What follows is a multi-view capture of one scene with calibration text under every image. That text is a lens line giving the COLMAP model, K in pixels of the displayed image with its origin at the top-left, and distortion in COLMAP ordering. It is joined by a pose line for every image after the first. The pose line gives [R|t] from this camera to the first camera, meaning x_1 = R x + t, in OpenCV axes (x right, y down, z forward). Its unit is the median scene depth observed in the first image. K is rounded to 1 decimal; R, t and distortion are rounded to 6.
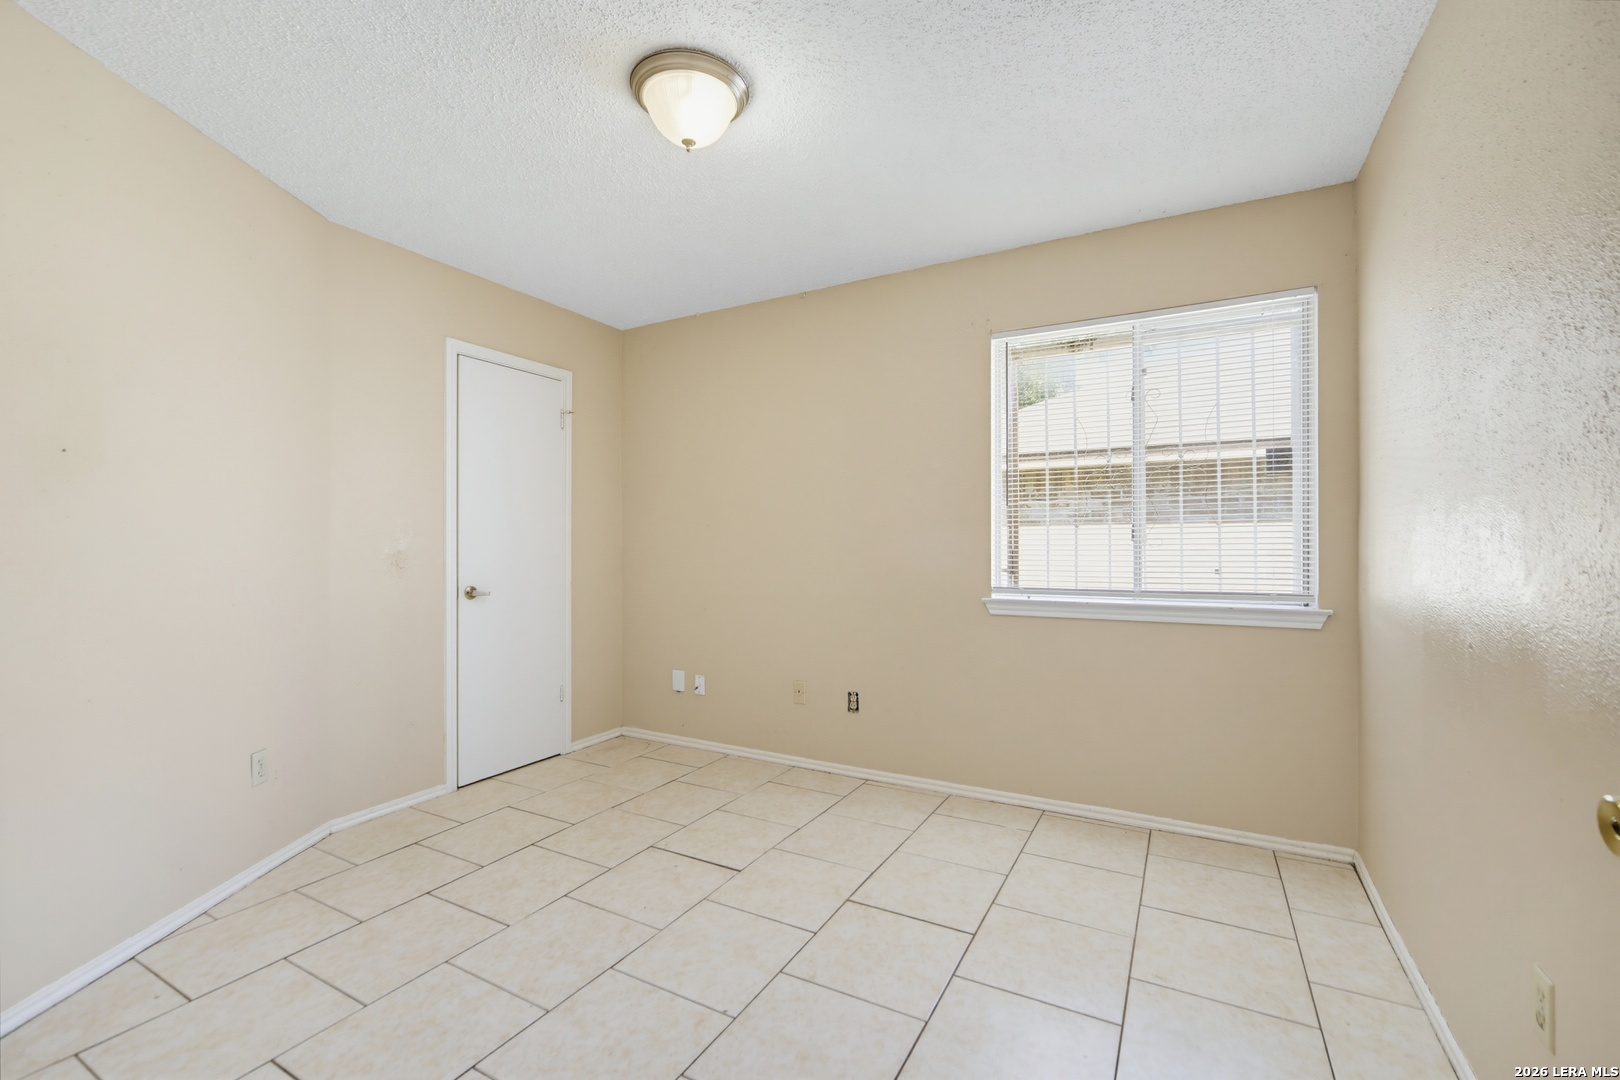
lens RADIAL K [[638.9, 0, 809.4], [0, 638.9, 542.1], [0, 0, 1]] dist [-0.014966, 0.001226]
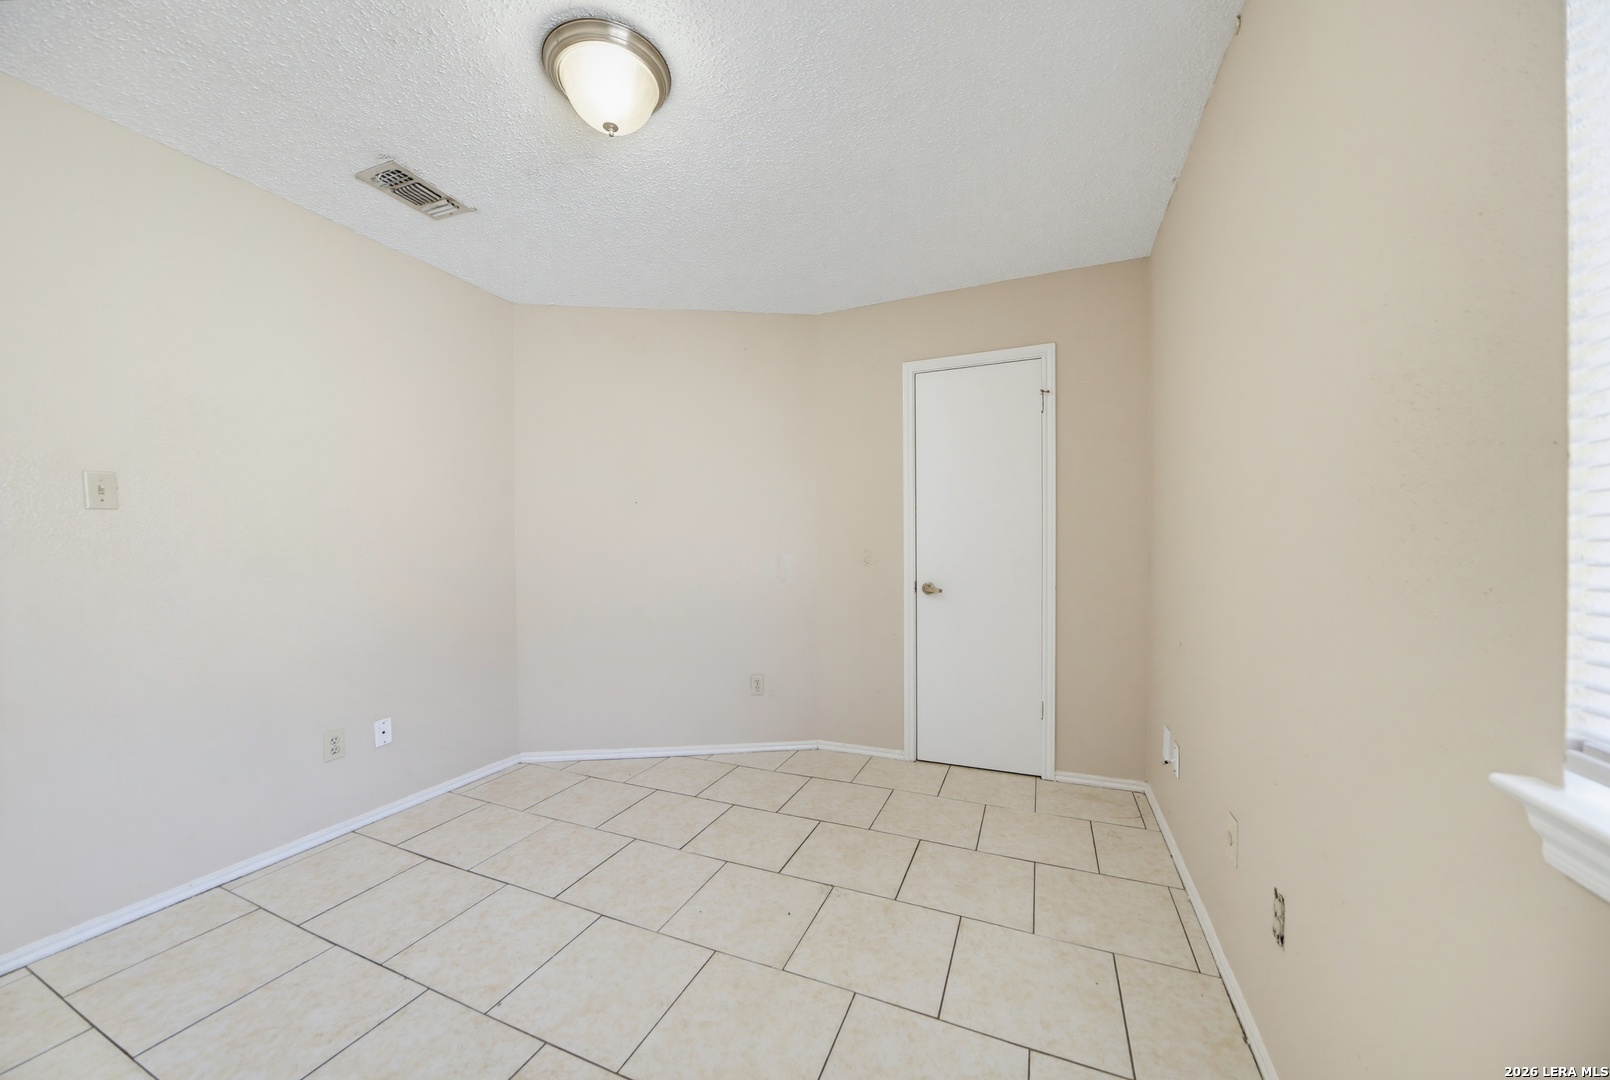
lens RADIAL K [[568.3, 0, 803.1], [0, 568.3, 545.6], [0, 0, 1]] dist [-0.003743, -0.000144]
pose [[0.134630, 0.008078, -0.990863, 0.414367], [0.018685, 0.999768, 0.010689, -0.008696], [0.990720, -0.019954, 0.134447, 0.666940]]
